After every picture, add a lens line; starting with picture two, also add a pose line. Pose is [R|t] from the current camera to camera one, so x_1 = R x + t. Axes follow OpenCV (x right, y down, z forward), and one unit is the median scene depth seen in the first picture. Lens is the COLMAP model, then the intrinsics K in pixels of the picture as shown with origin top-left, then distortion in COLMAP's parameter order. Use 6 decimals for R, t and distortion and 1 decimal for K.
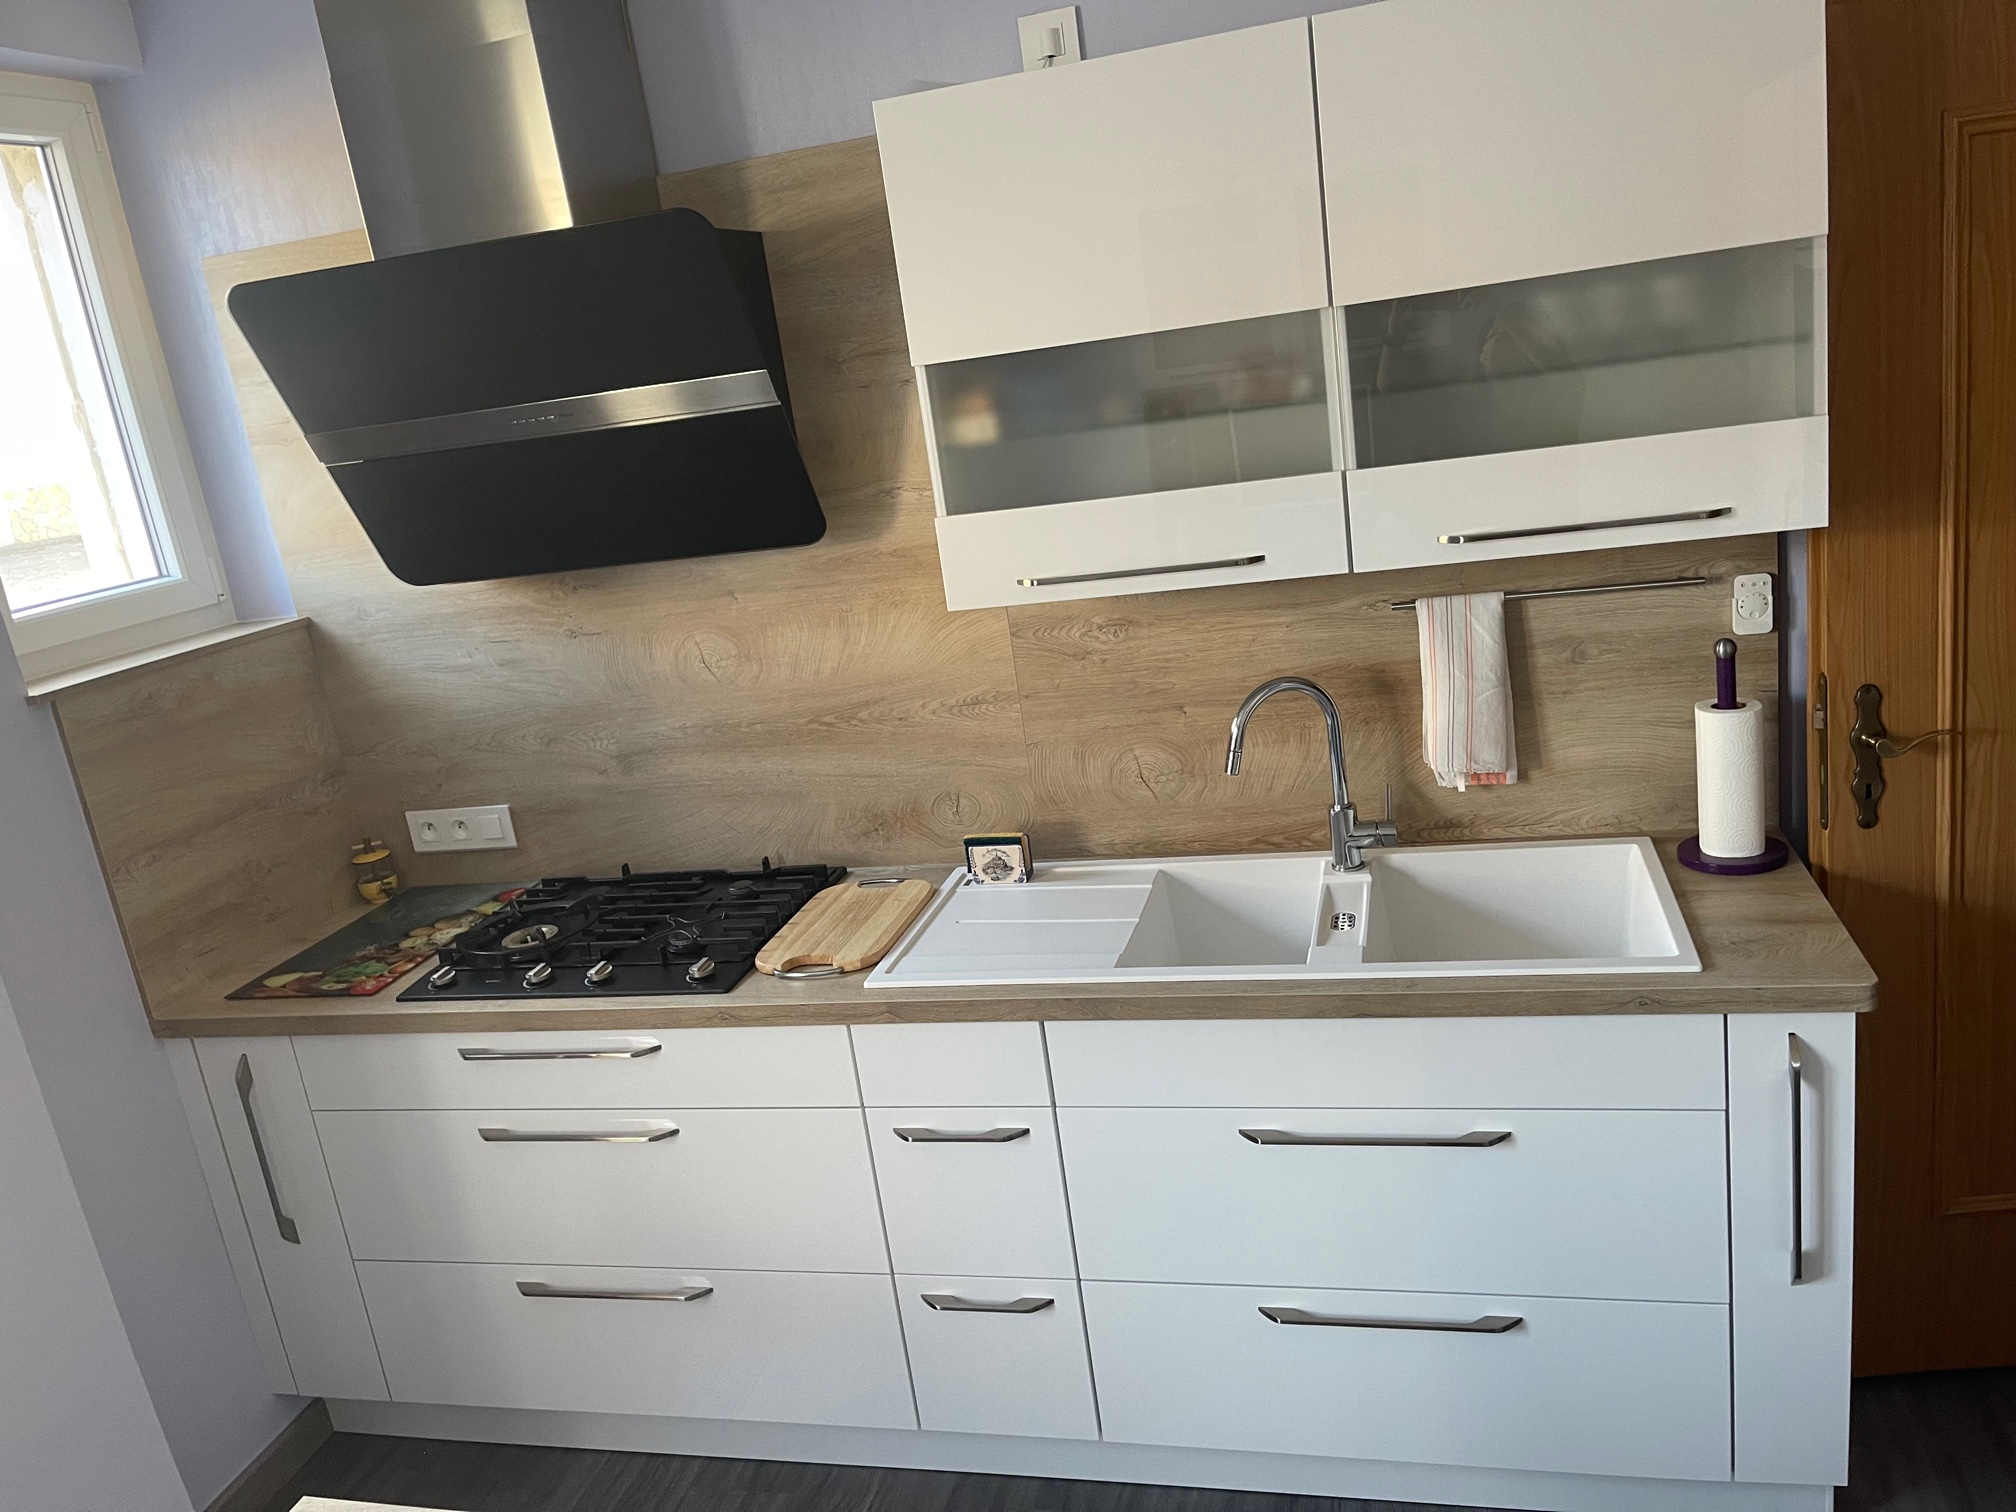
lens RADIAL K [[1518.2, 0, 1016.9], [0, 1518.2, 758.3], [0, 0, 1]] dist [0.064472, -0.093697]
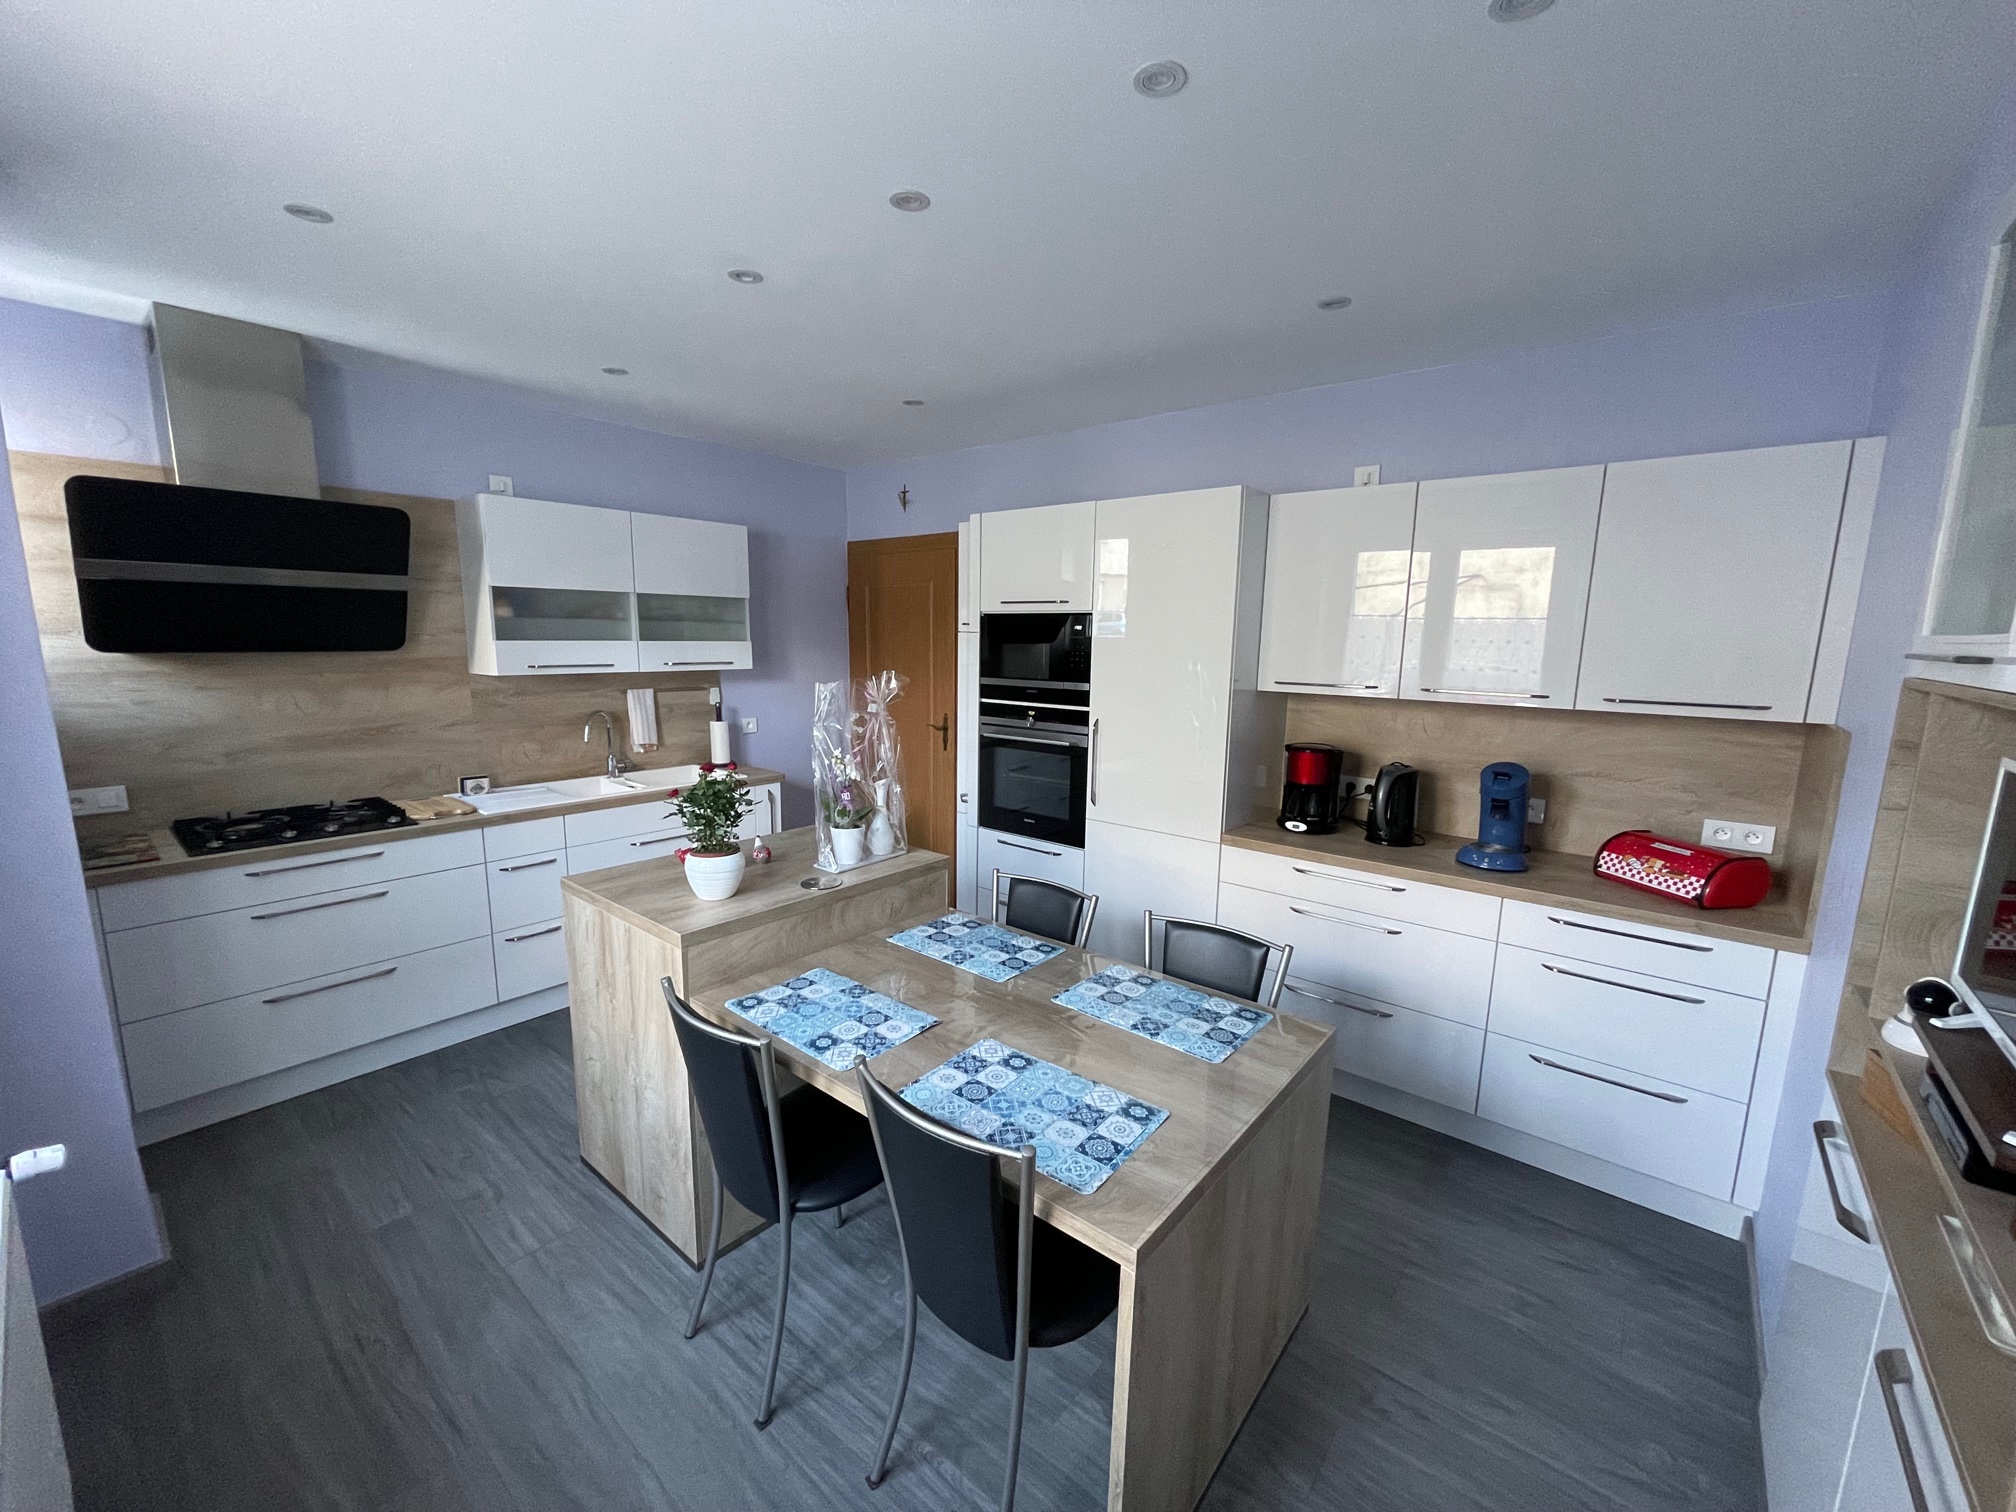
lens RADIAL K [[804.7, 0, 996.3], [0, 804.7, 765.4], [0, 0, 1]] dist [-0.004100, -0.001733]
pose [[0.424506, -0.001900, 0.905423, -0.902717], [0.166477, 0.983113, -0.075989, 0.296933], [-0.889989, 0.182990, 0.417653, -0.329879]]
